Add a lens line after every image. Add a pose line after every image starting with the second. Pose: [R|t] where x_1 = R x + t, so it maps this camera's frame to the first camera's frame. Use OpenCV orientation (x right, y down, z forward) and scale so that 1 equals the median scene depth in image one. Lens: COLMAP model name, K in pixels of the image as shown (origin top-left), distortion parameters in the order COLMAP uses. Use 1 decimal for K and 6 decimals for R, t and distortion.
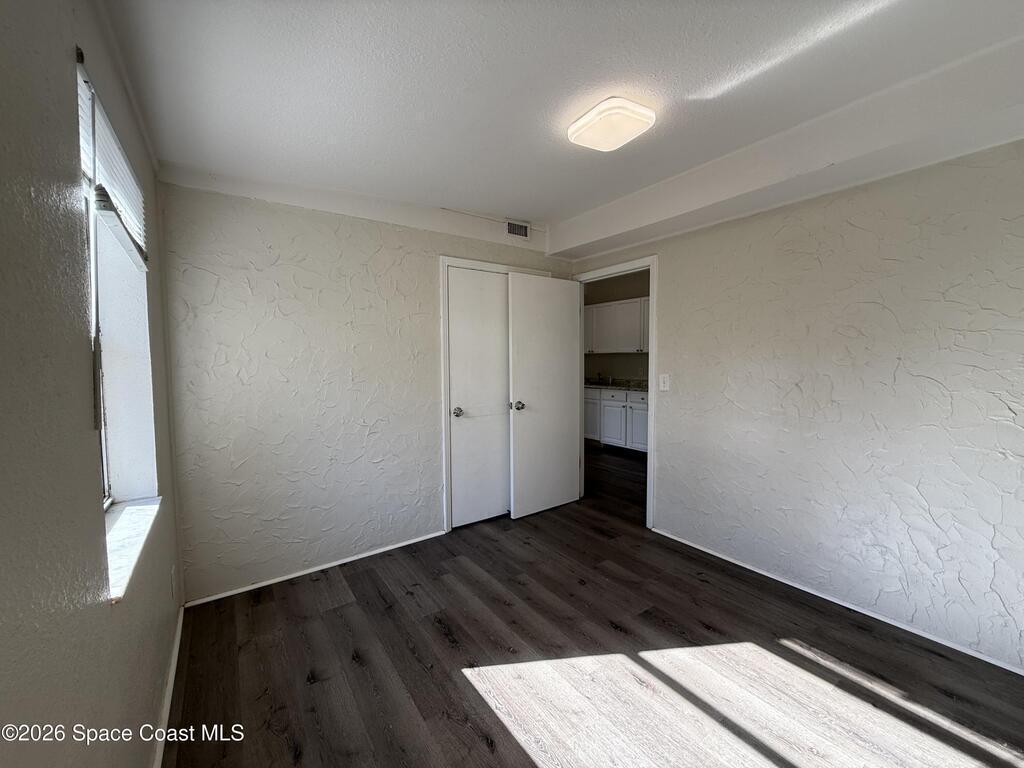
lens RADIAL K [[407.7, 0, 511.3], [0, 407.7, 382.2], [0, 0, 1]] dist [0.001715, 0.000169]
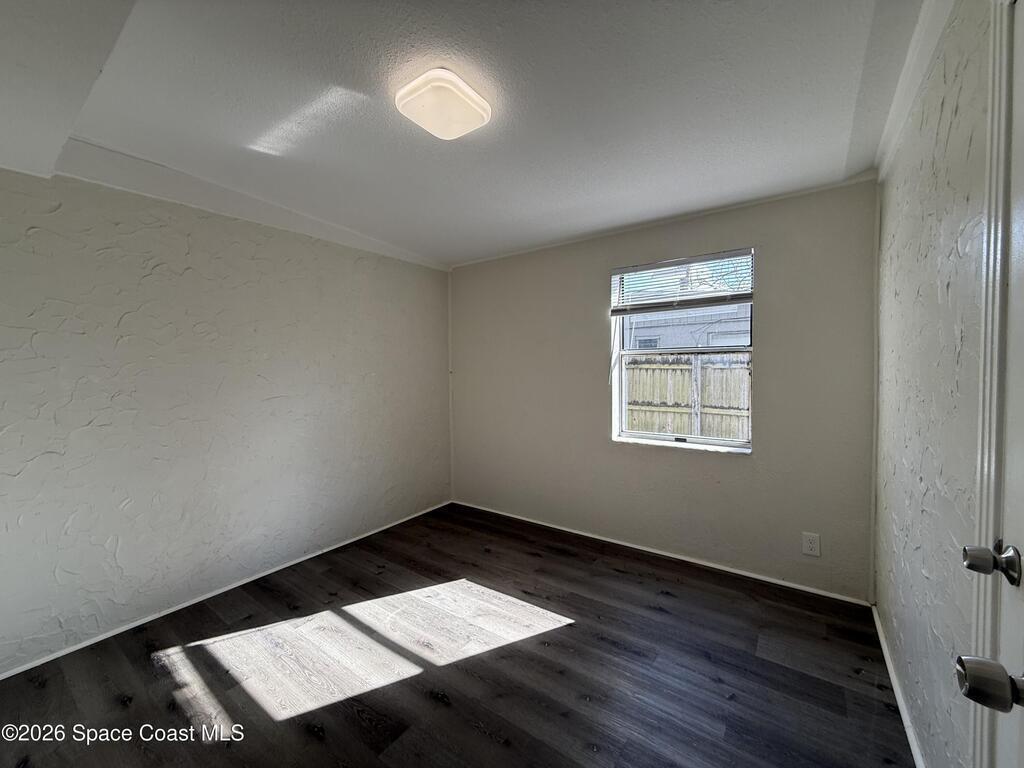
lens RADIAL K [[407.7, 0, 522.3], [0, 407.7, 376.5], [0, 0, 1]] dist [0.001715, 0.000169]
pose [[-0.936375, 0.027773, -0.349900, 0.418493], [-0.001846, 0.996461, 0.084031, -0.118407], [0.350995, 0.079330, -0.933011, 1.969678]]
